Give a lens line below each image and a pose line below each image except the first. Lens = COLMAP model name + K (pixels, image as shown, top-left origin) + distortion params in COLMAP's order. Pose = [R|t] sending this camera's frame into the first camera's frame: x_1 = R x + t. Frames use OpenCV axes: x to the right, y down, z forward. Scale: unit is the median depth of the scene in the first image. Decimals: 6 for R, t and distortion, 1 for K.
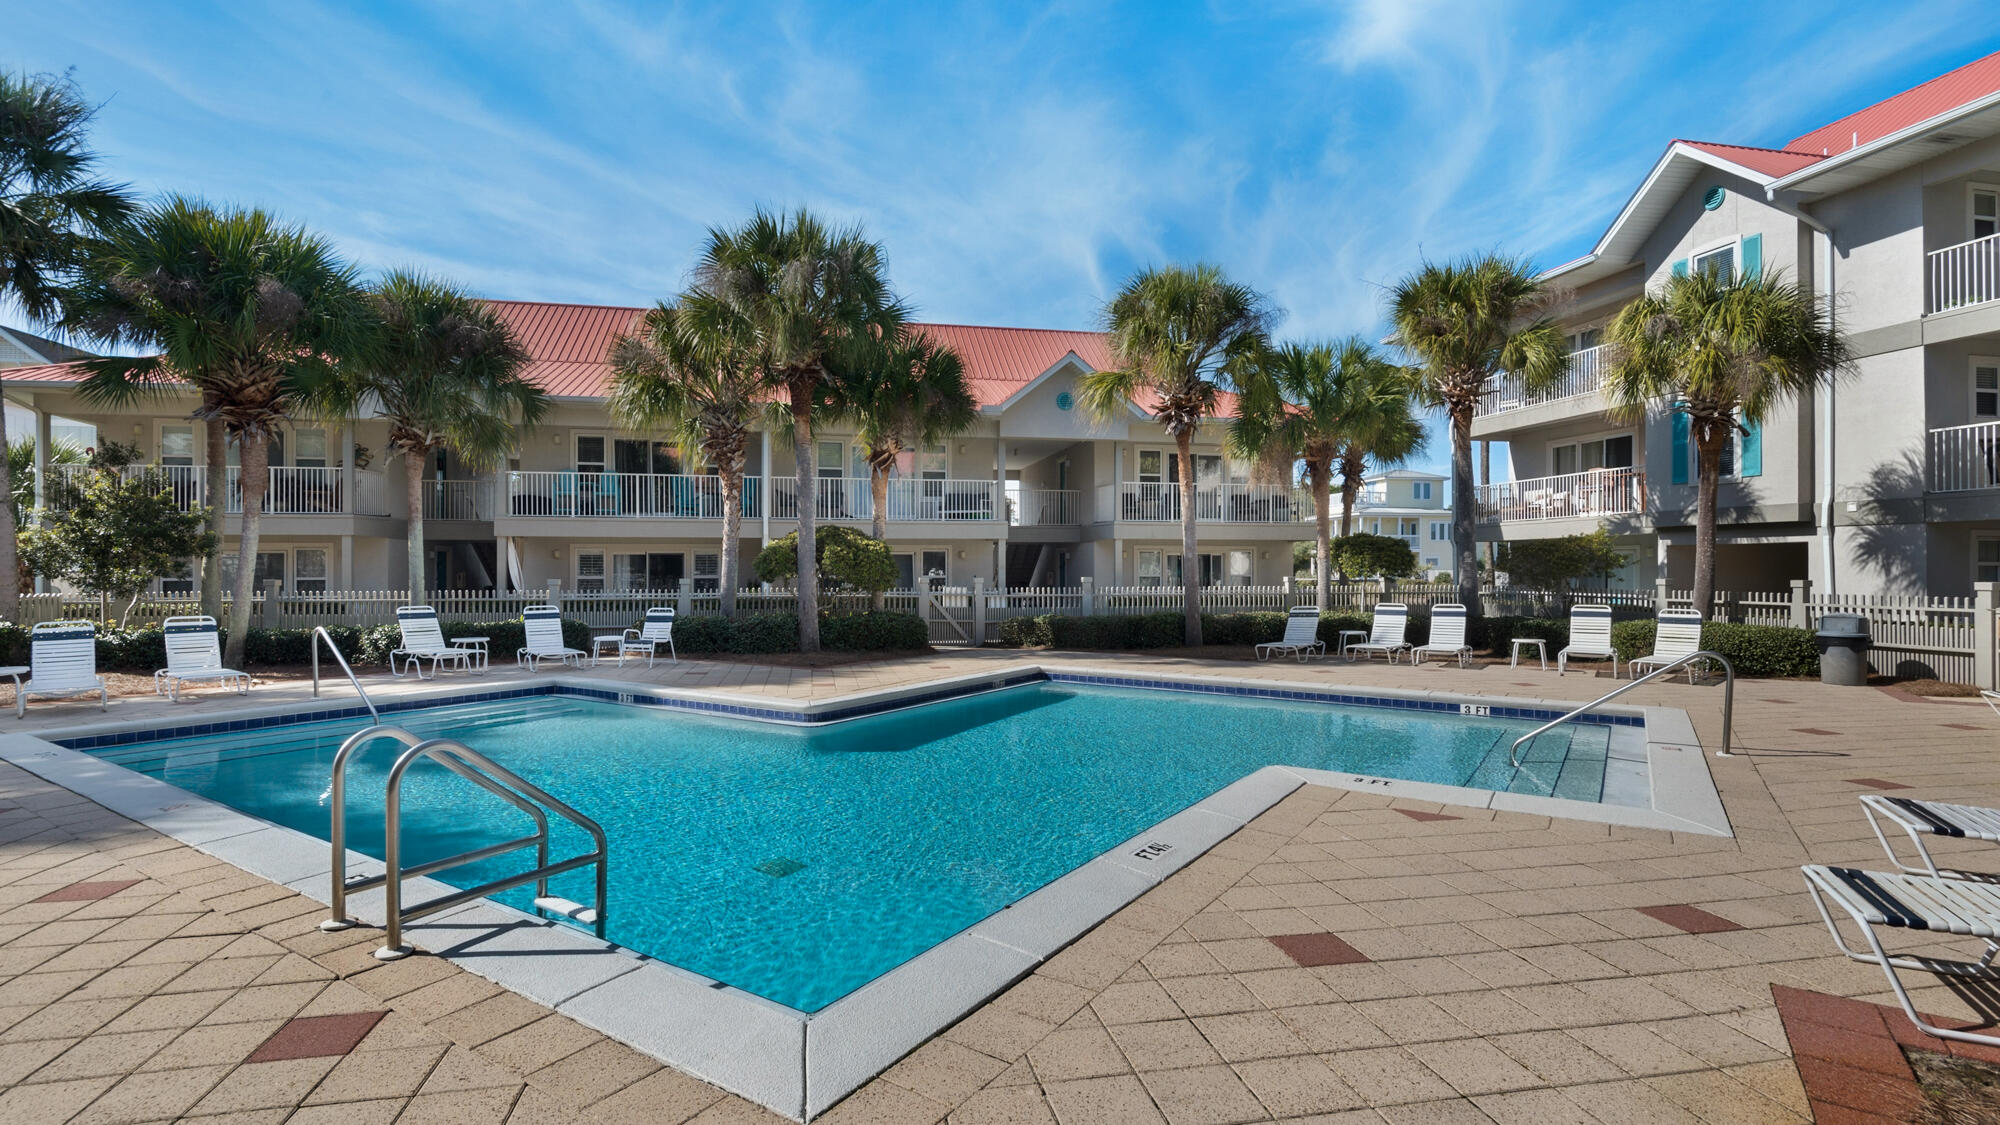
lens RADIAL K [[958.7, 0, 1005.8], [0, 958.7, 569.1], [0, 0, 1]] dist [0.017364, -0.004357]
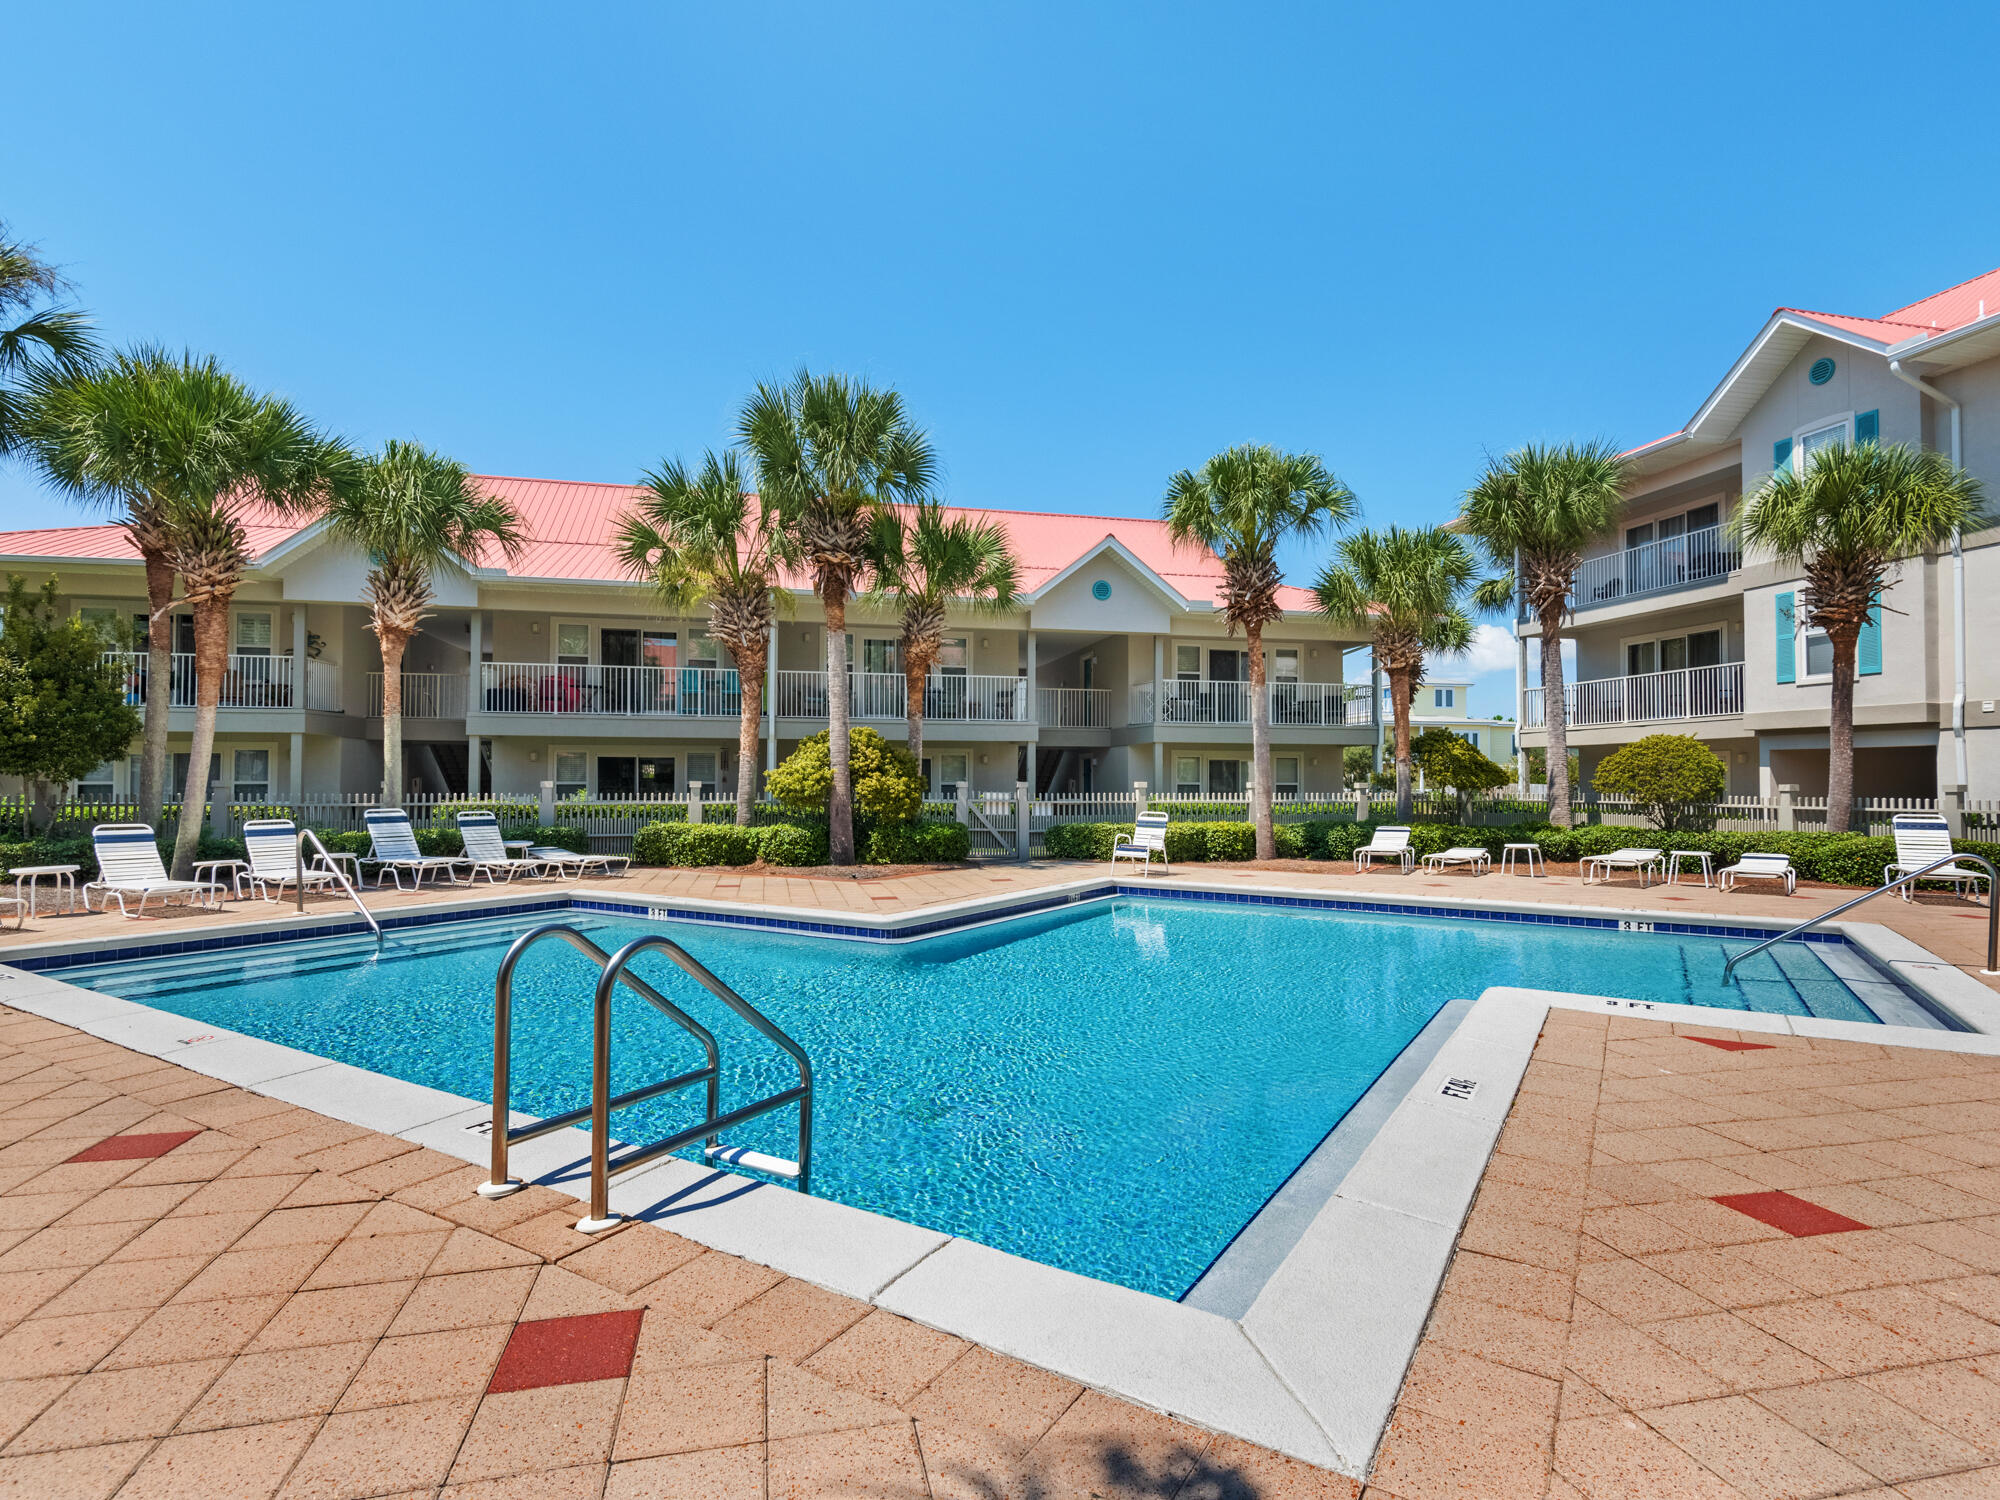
lens RADIAL K [[1035.9, 0, 1011.7], [0, 1035.9, 755.4], [0, 0, 1]] dist [0.028391, -0.005519]
pose [[0.999593, 0.003385, 0.028323, -0.110838], [-0.002618, 0.999630, -0.027073, 0.017635], [-0.028404, 0.026988, 0.999232, 0.056148]]
